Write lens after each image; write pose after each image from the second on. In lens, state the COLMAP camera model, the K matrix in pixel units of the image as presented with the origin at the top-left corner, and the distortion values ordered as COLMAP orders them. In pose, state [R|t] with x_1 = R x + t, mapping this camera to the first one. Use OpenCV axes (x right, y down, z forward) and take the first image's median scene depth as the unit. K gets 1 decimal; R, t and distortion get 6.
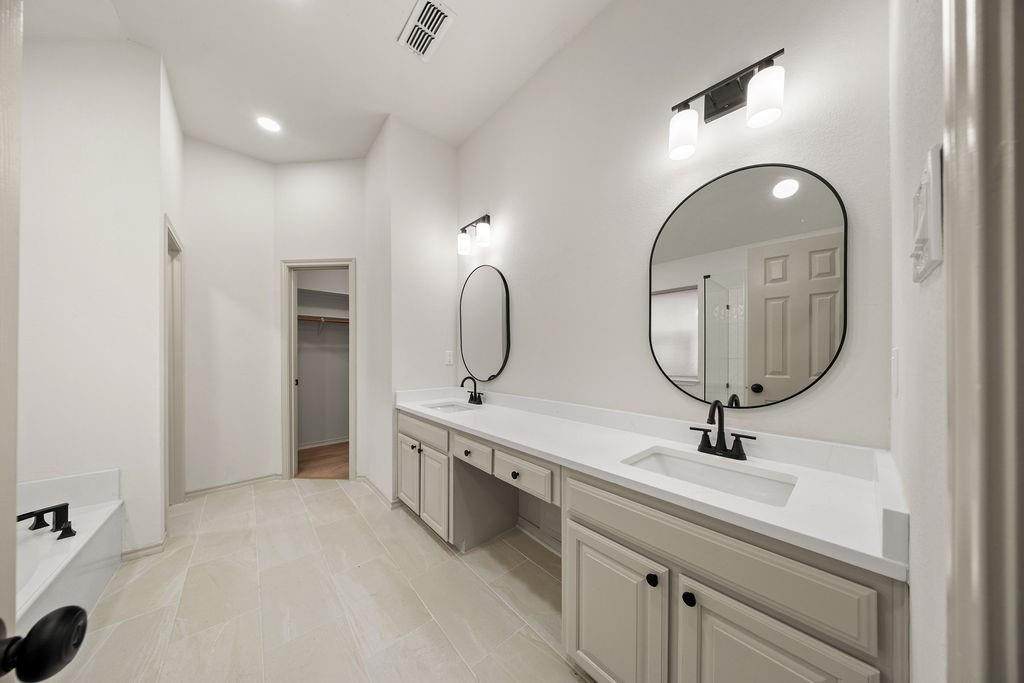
lens RADIAL K [[305.1, 0, 538.5], [0, 305.1, 359.6], [0, 0, 1]] dist [0.001046, -0.000332]
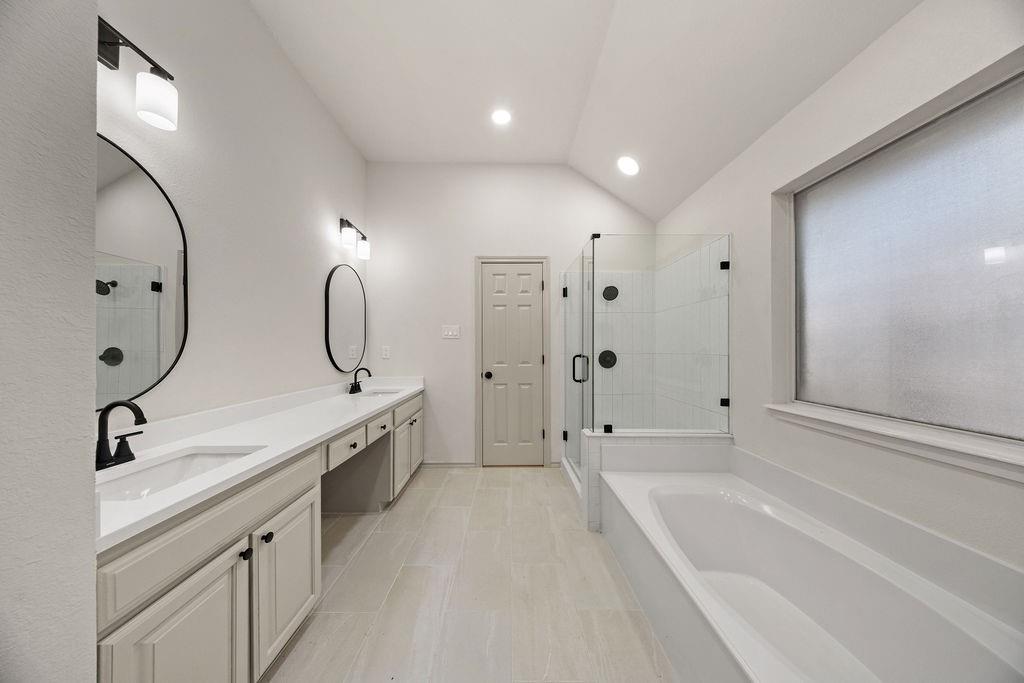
lens RADIAL K [[305.1, 0, 510.1], [0, 305.1, 346.5], [0, 0, 1]] dist [0.001046, -0.000332]
pose [[-0.740363, 0.010397, 0.672127, -2.067400], [0.013367, 0.999910, -0.000744, -0.002398], [-0.672074, 0.008433, -0.740436, 2.322564]]
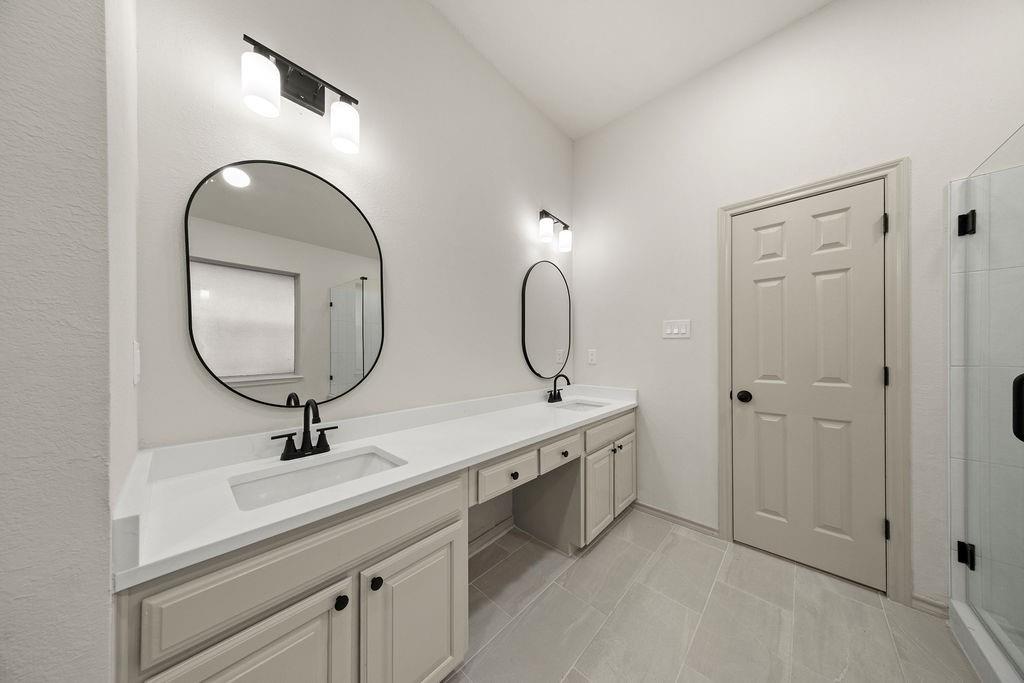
lens RADIAL K [[305.1, 0, 505.6], [0, 305.1, 351.0], [0, 0, 1]] dist [0.001046, -0.000332]
pose [[-0.064663, 0.005106, 0.997894, -1.089339], [0.012233, 0.999916, -0.004324, -0.013200], [-0.997832, 0.011927, -0.064720, 1.144665]]
